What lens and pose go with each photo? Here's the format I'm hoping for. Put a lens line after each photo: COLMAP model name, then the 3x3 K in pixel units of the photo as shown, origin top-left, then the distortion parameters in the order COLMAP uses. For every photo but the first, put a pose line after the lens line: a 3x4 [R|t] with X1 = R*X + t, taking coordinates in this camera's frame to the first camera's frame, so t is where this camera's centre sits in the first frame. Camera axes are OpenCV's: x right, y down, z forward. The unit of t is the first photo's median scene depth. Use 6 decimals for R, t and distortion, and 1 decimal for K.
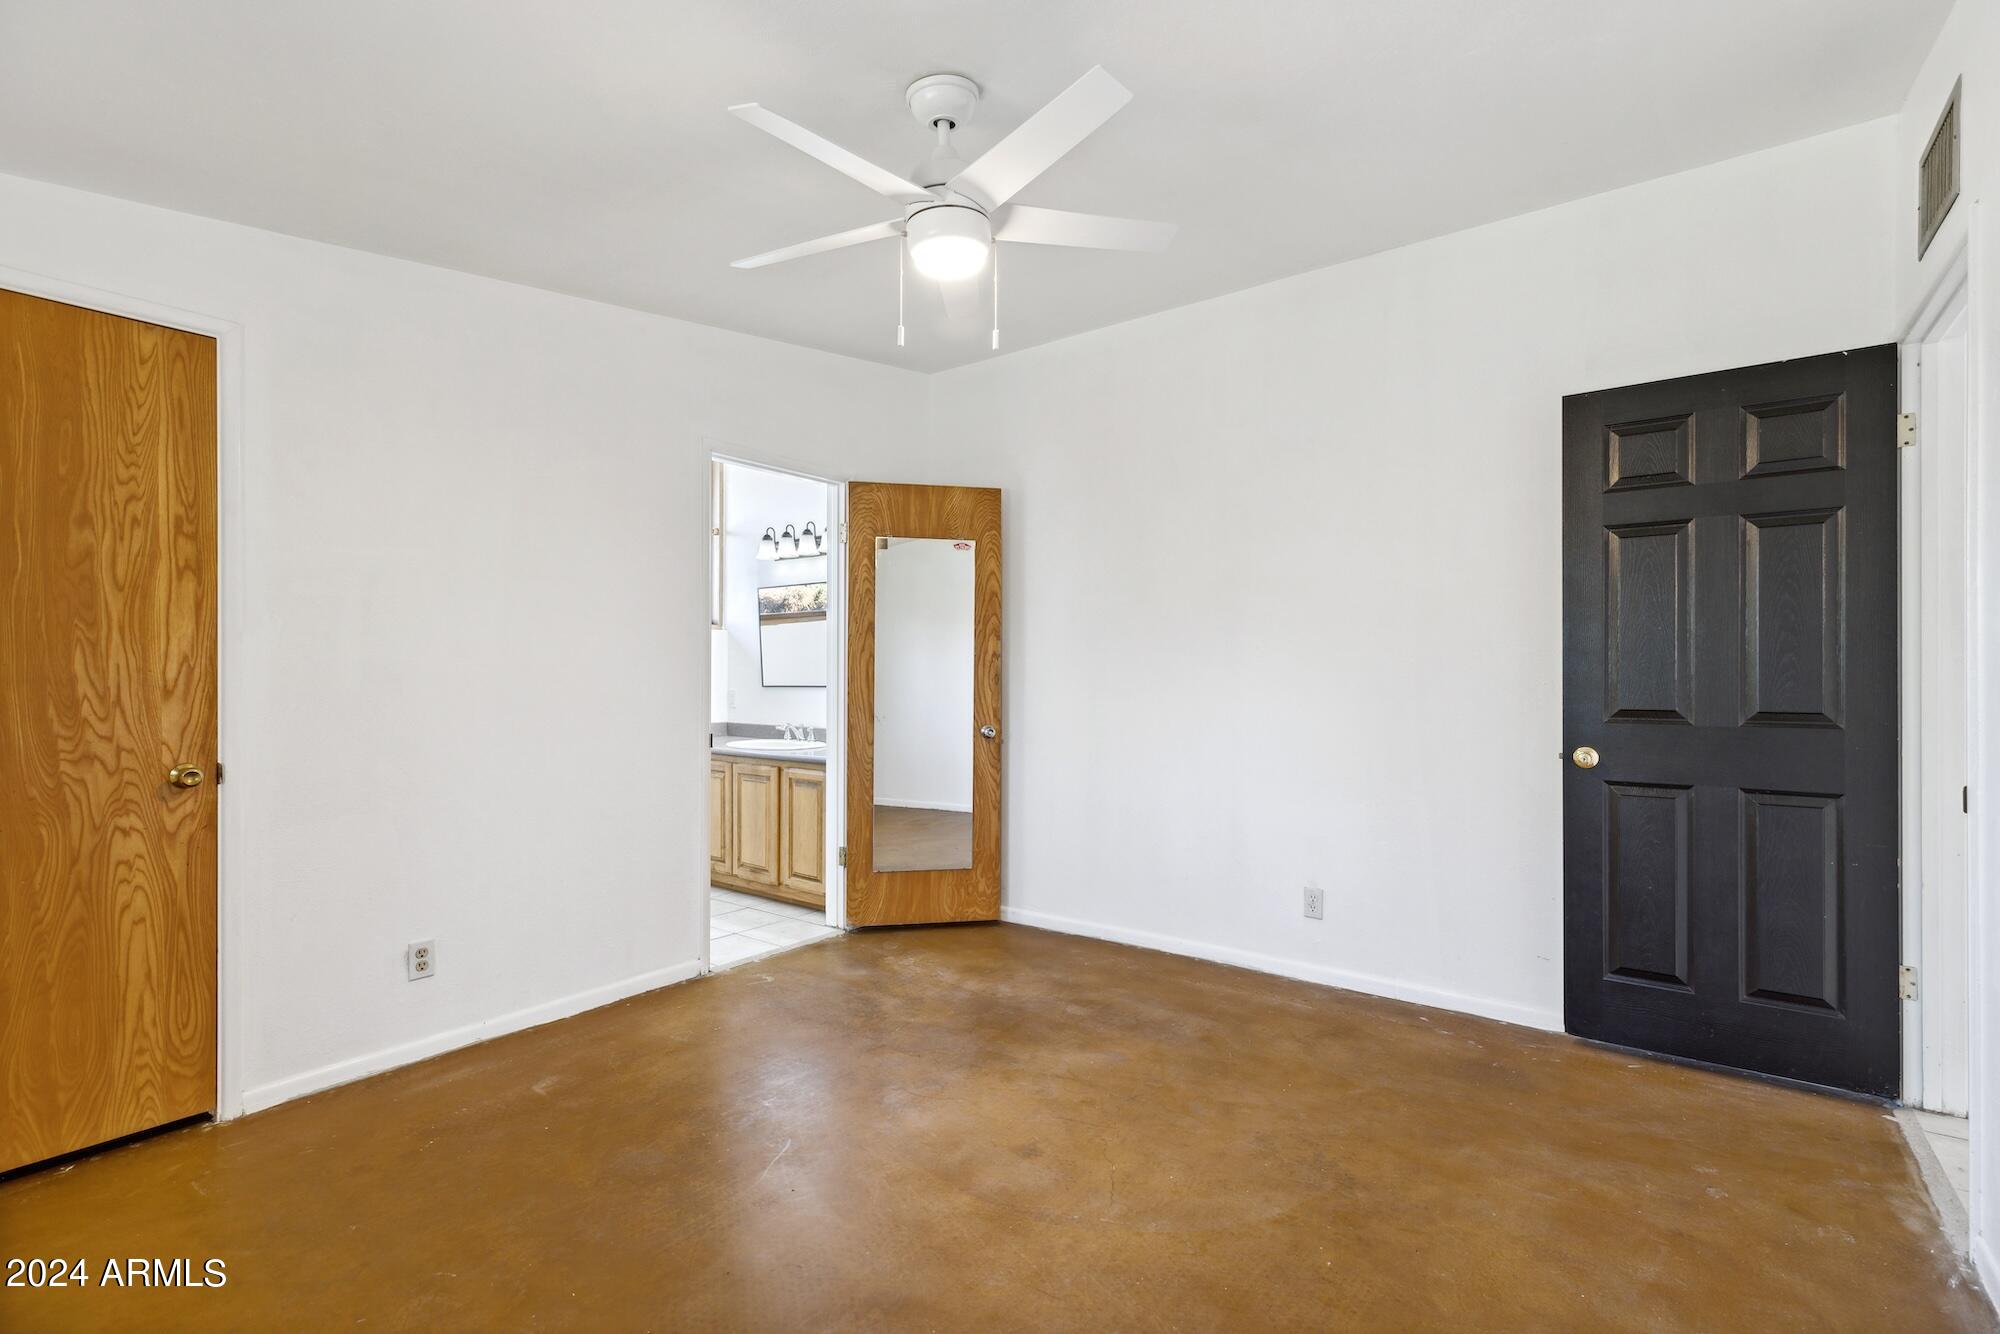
lens RADIAL K [[907.9, 0, 998.6], [0, 907.9, 680.9], [0, 0, 1]] dist [0.003895, 0.000142]
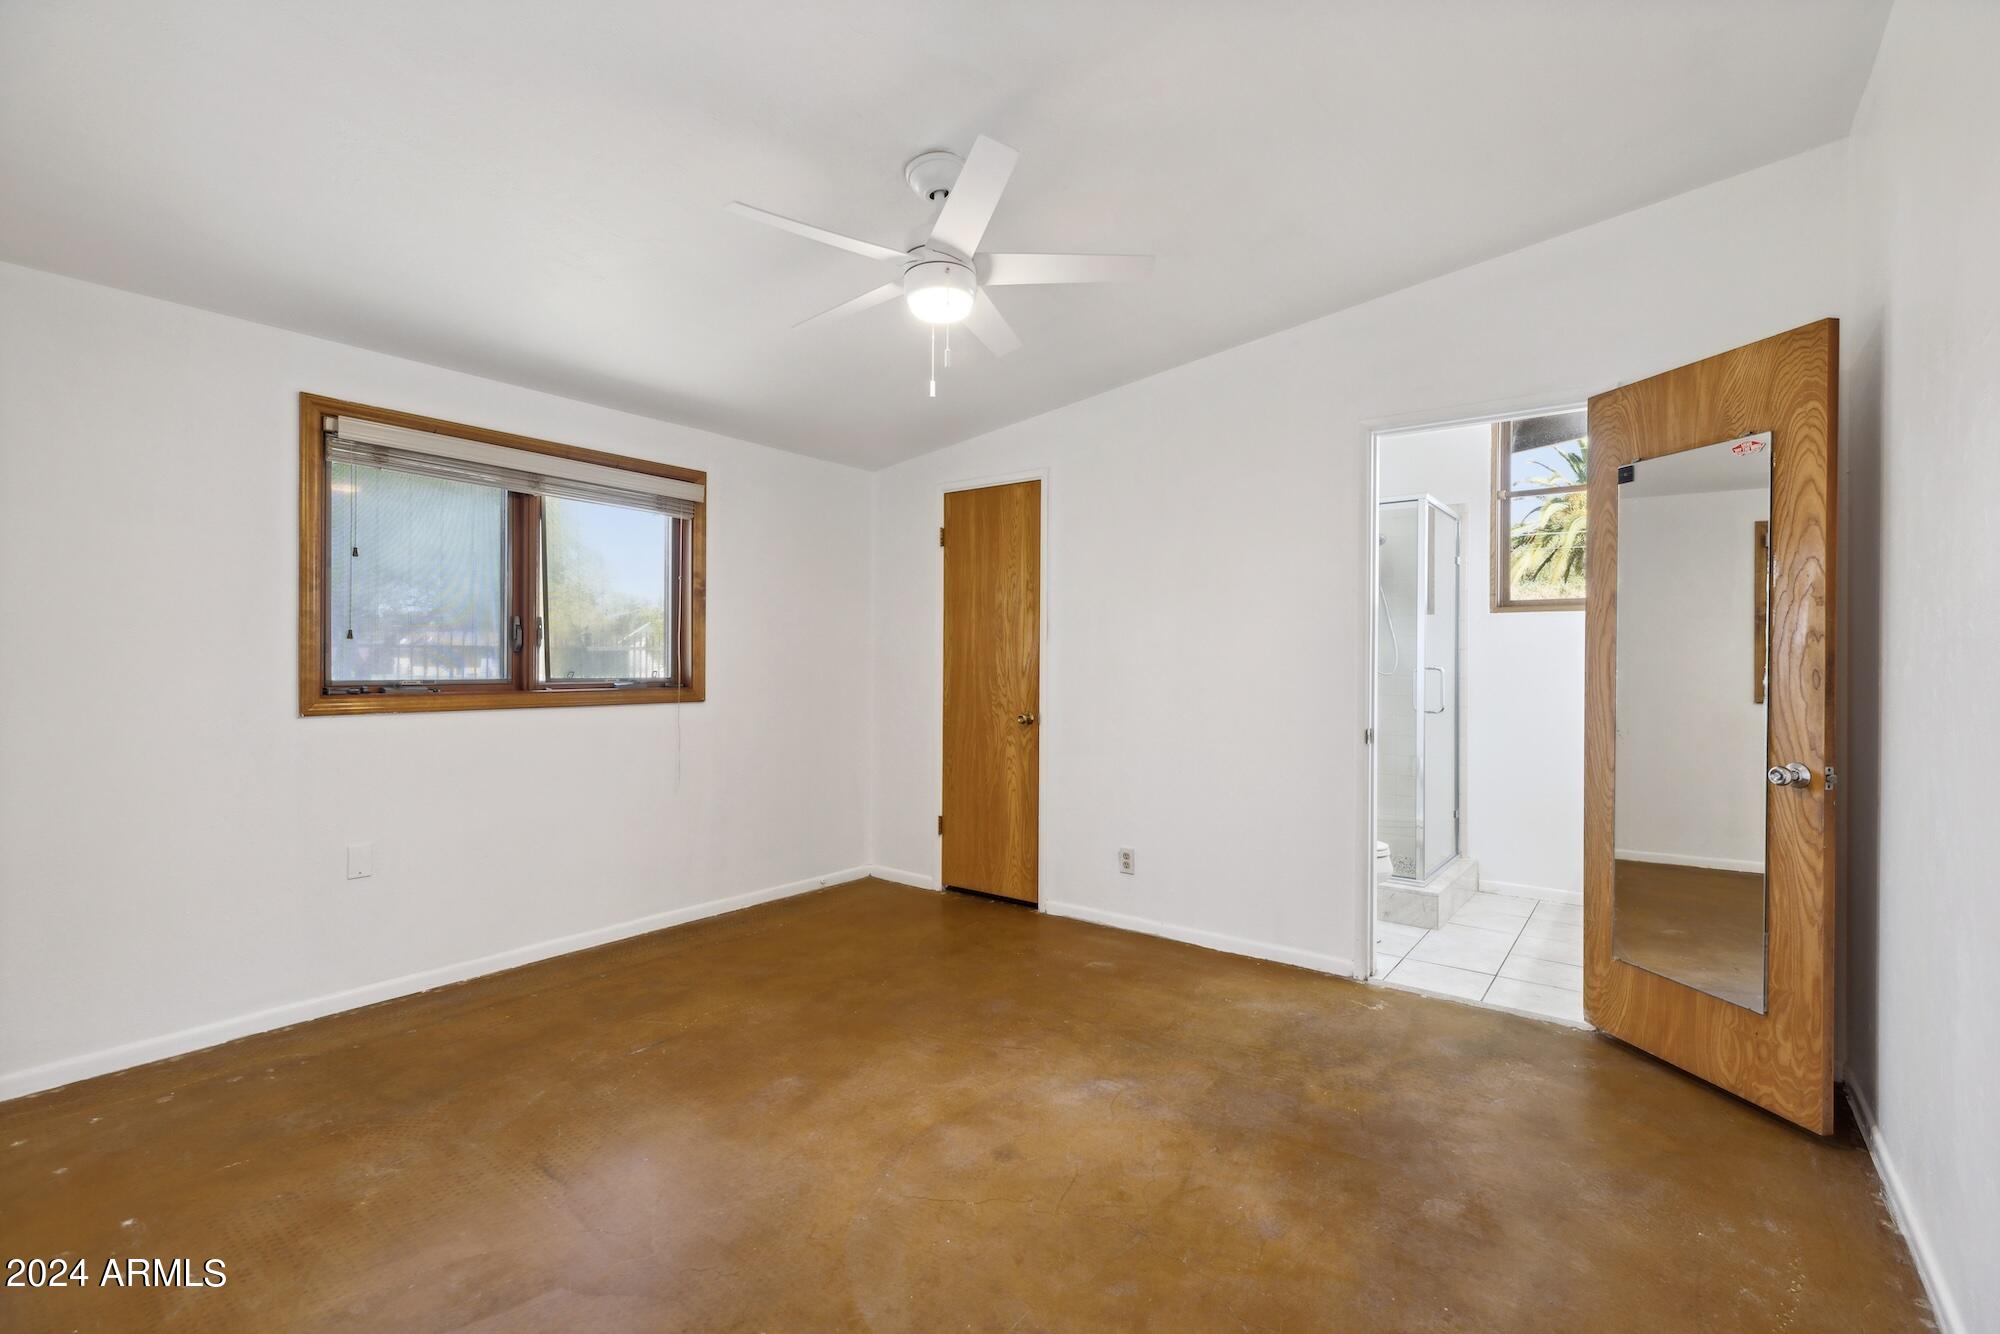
lens RADIAL K [[907.9, 0, 1009.0], [0, 907.9, 663.9], [0, 0, 1]] dist [0.003895, 0.000142]
pose [[-0.003945, 0.001413, -0.999991, 0.853036], [-0.013537, 0.999907, 0.001466, -0.008250], [0.999901, 0.013542, -0.003926, 0.846867]]
